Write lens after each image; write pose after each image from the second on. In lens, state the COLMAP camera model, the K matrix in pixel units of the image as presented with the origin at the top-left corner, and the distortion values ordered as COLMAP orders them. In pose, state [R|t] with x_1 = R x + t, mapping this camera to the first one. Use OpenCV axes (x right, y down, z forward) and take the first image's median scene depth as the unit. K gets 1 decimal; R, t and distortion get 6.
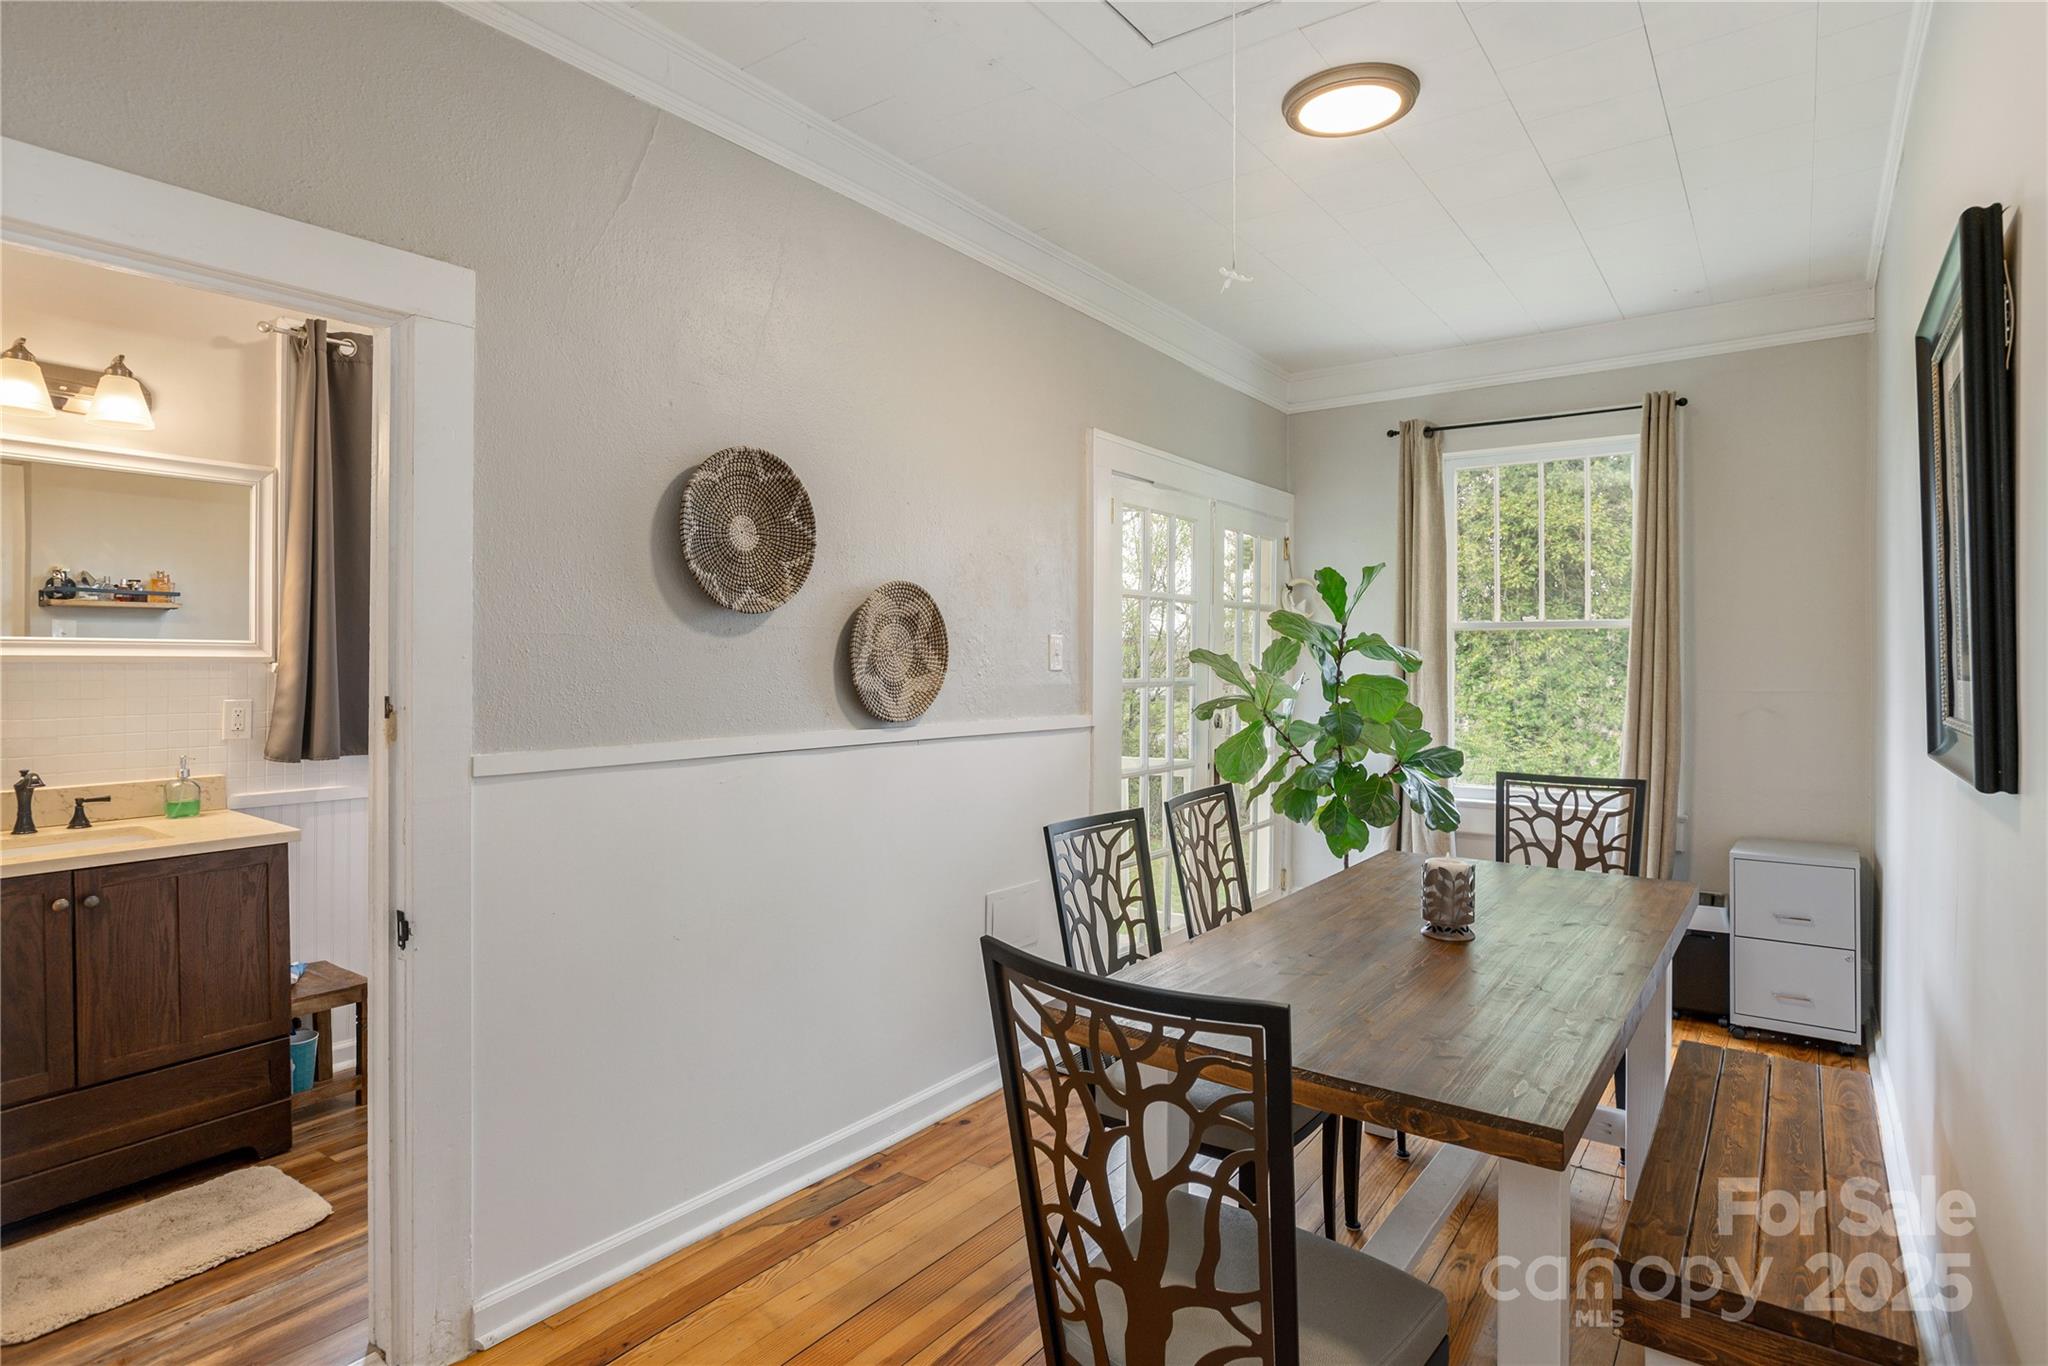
lens RADIAL K [[1079.3, 0, 1024.5], [0, 1079.3, 665.7], [0, 0, 1]] dist [0.002003, 0.000857]
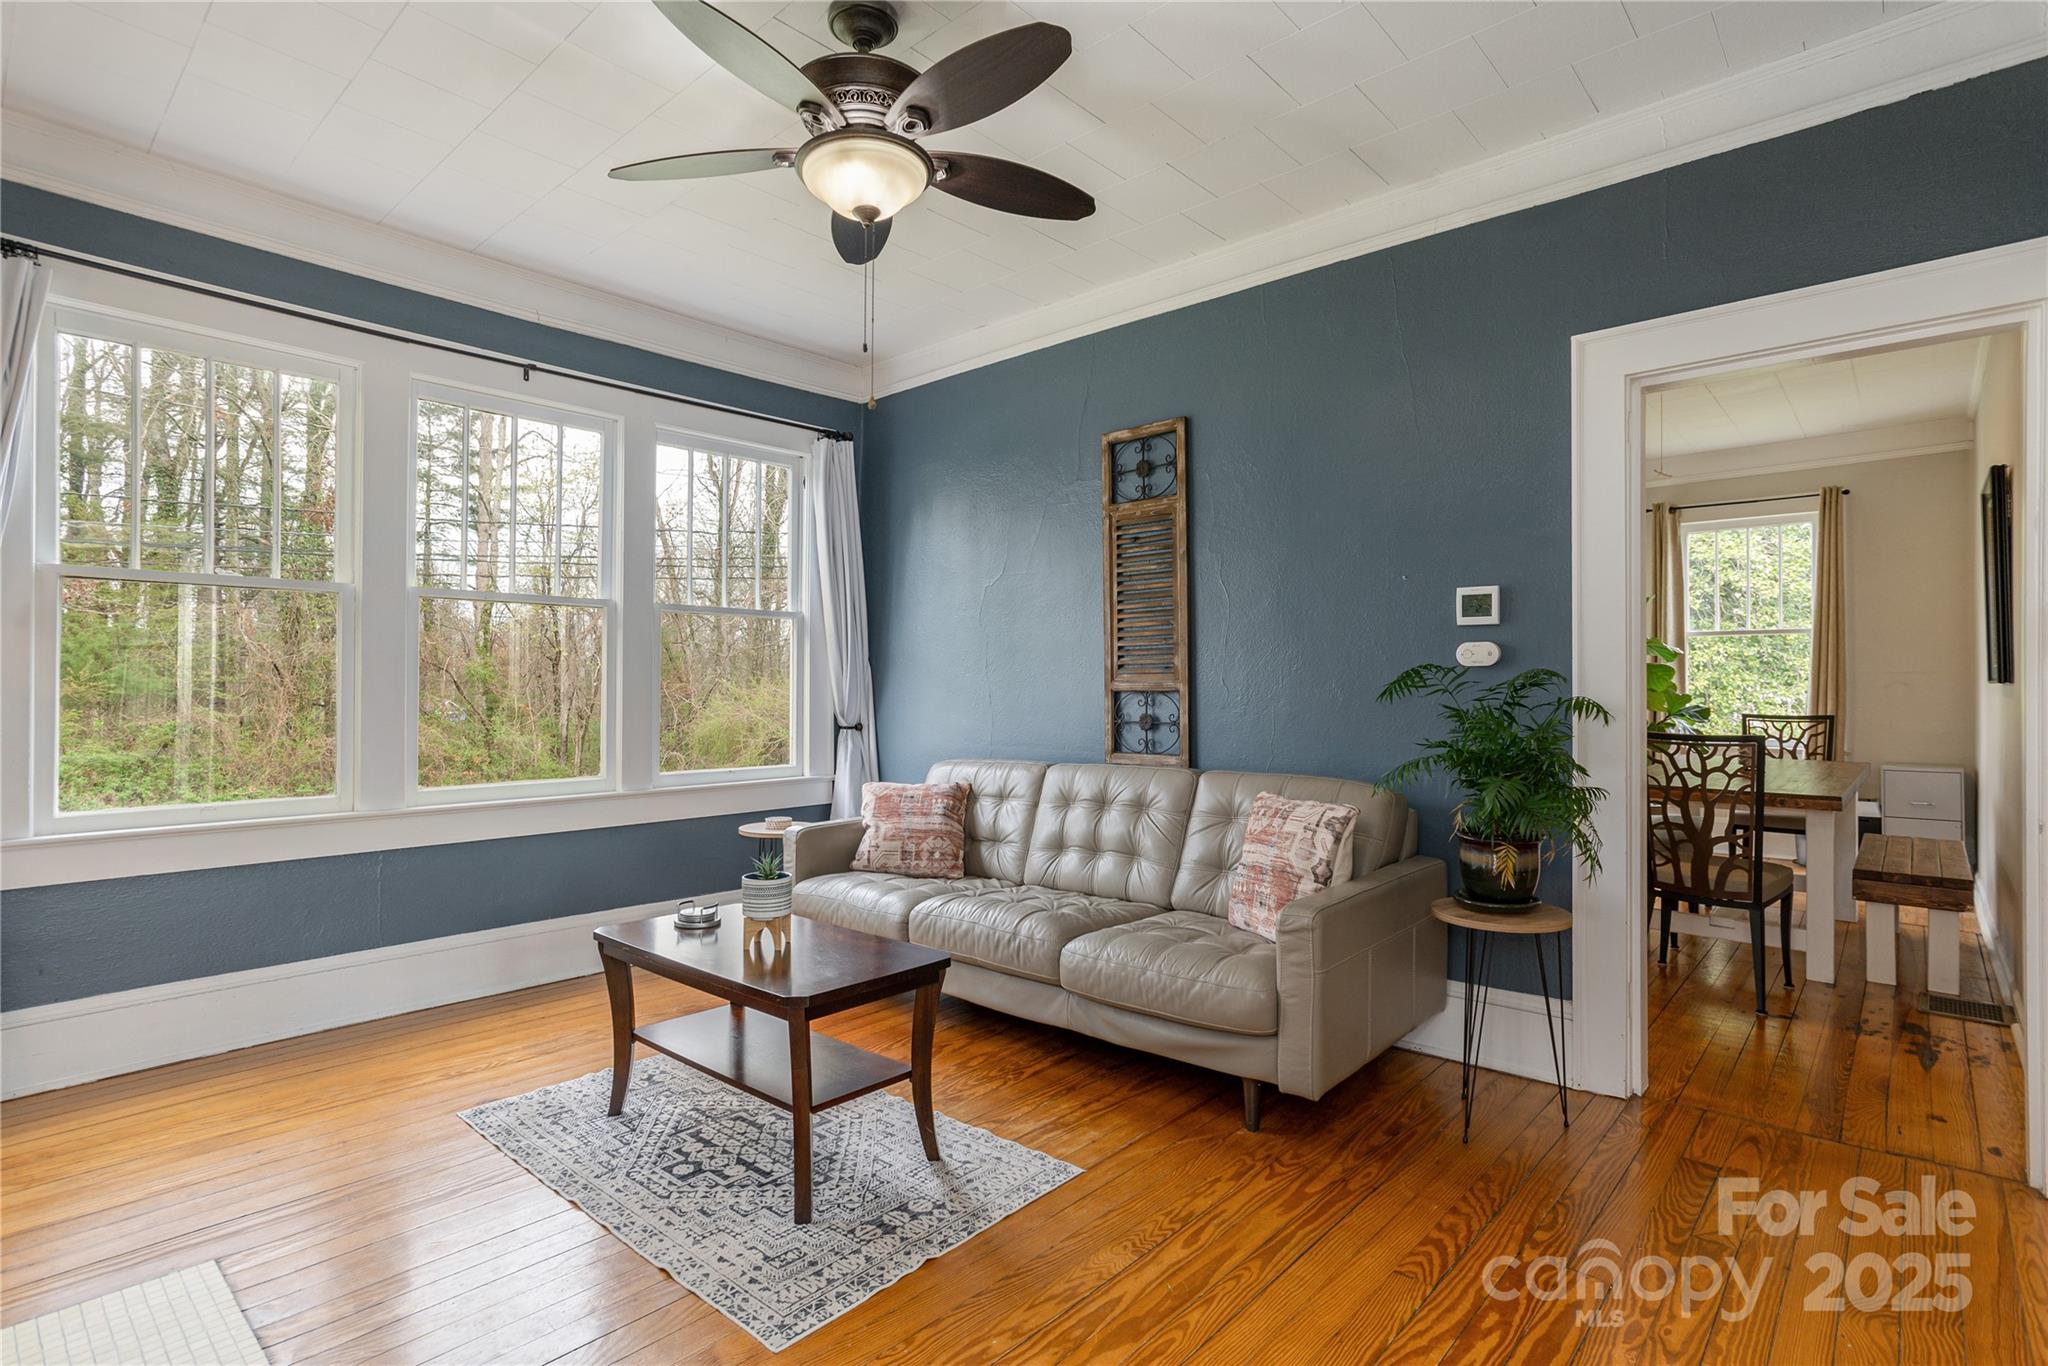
lens RADIAL K [[1026.5, 0, 1038.3], [0, 1026.5, 692.9], [0, 0, 1]] dist [-0.006495, -0.000745]
pose [[0.995901, -0.004569, -0.090339, -0.561818], [0.005008, 0.999977, 0.004636, 0.051708], [0.090316, -0.005069, 0.995900, -0.773294]]
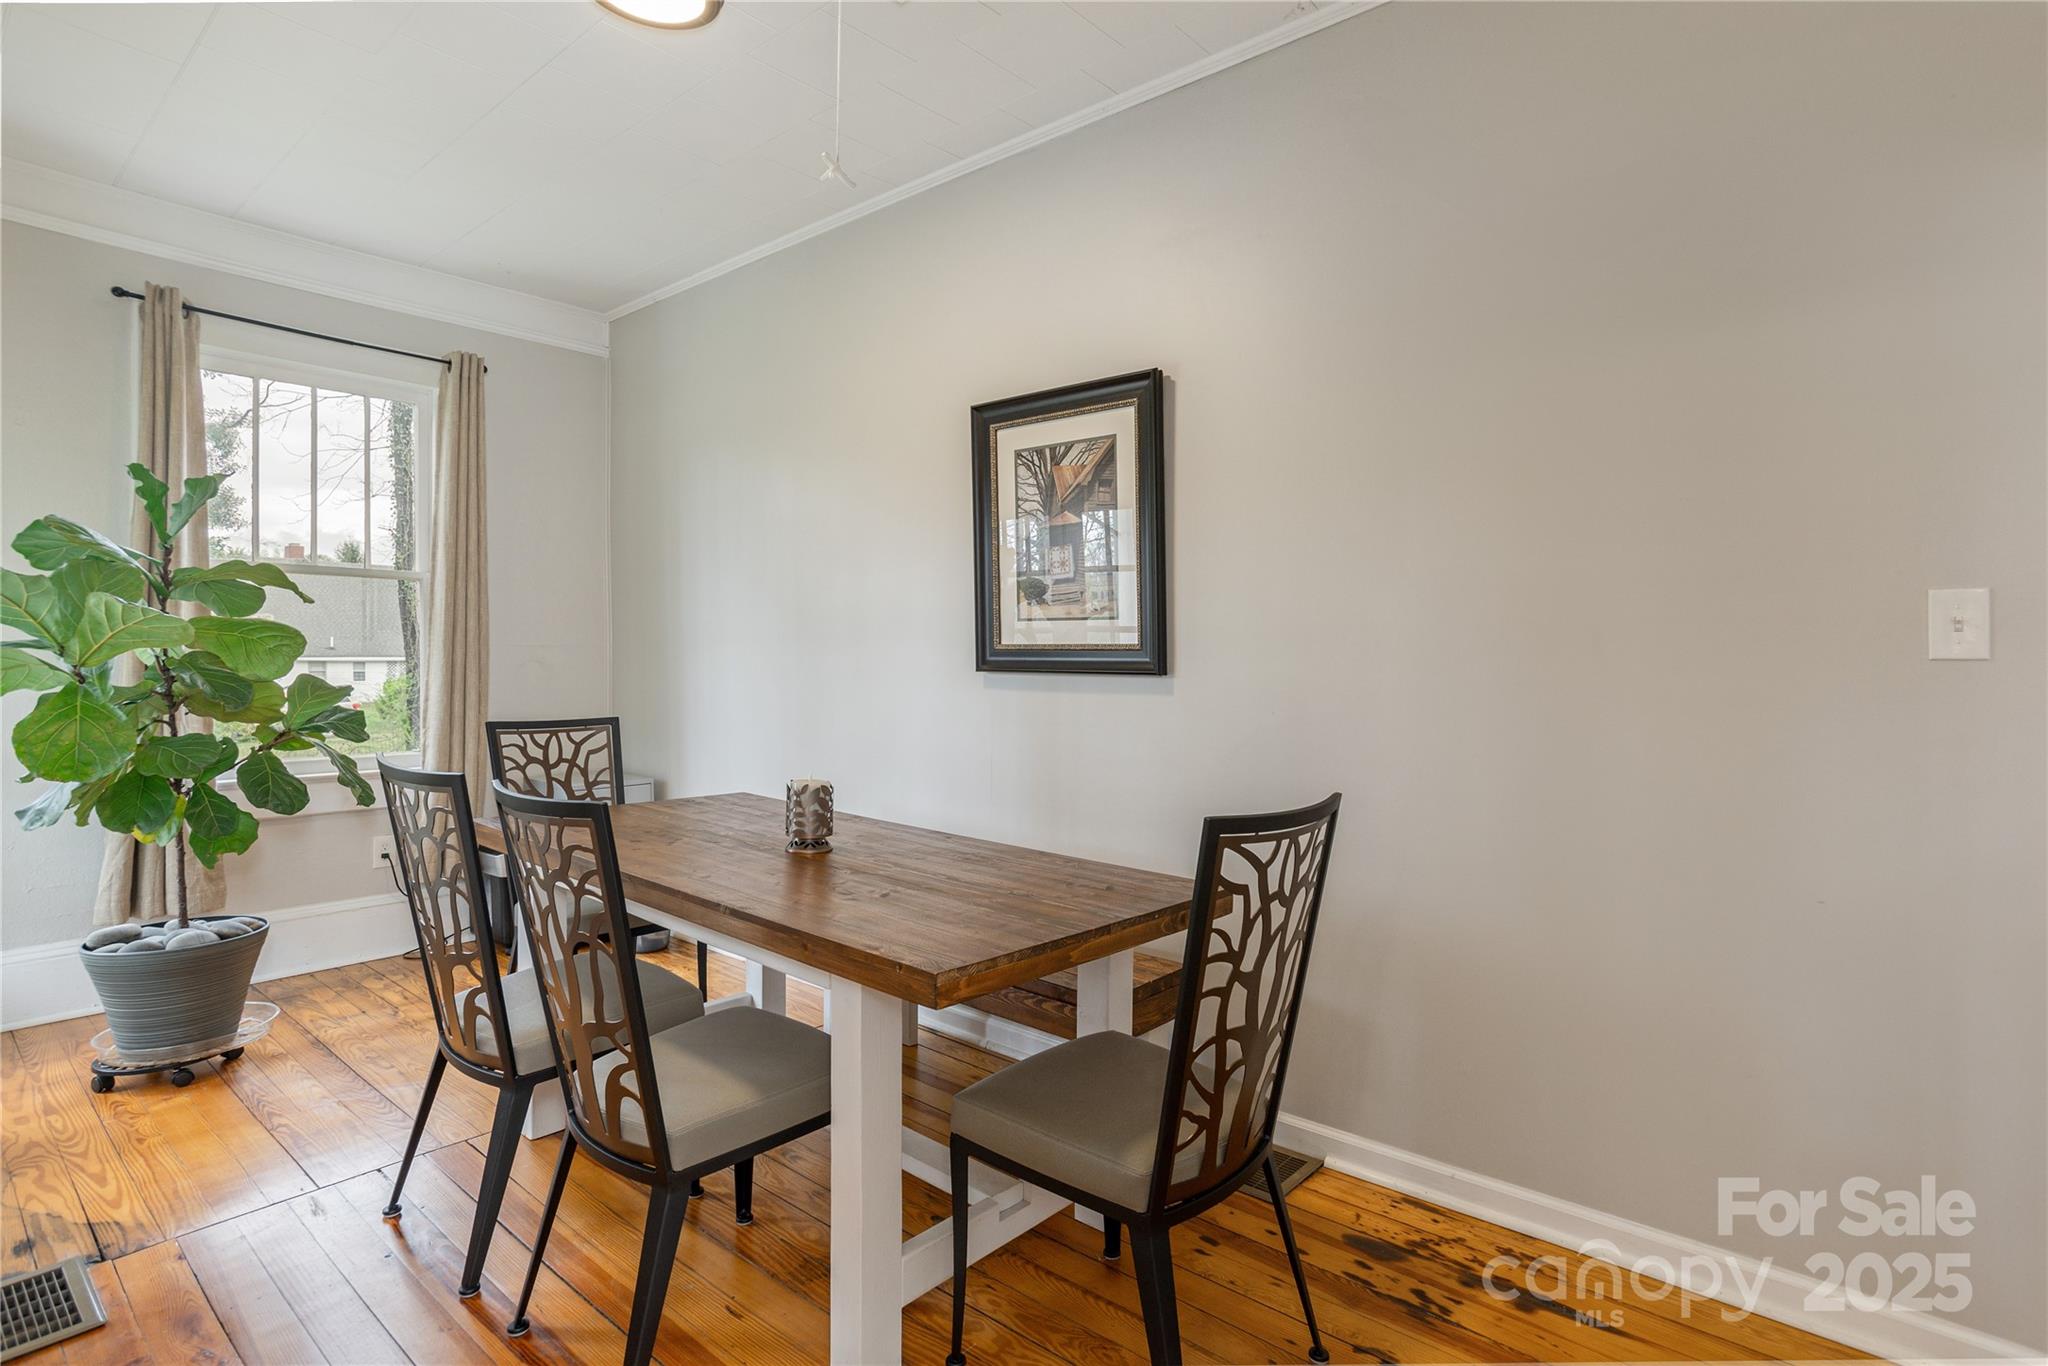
lens RADIAL K [[1026.5, 0, 1035.1], [0, 1026.5, 674.5], [0, 0, 1]] dist [-0.006495, -0.000745]
pose [[0.089654, -0.017118, 0.995826, -0.414449], [-0.003295, 0.999842, 0.017484, 0.040592], [-0.995968, -0.004849, 0.089584, 0.457826]]
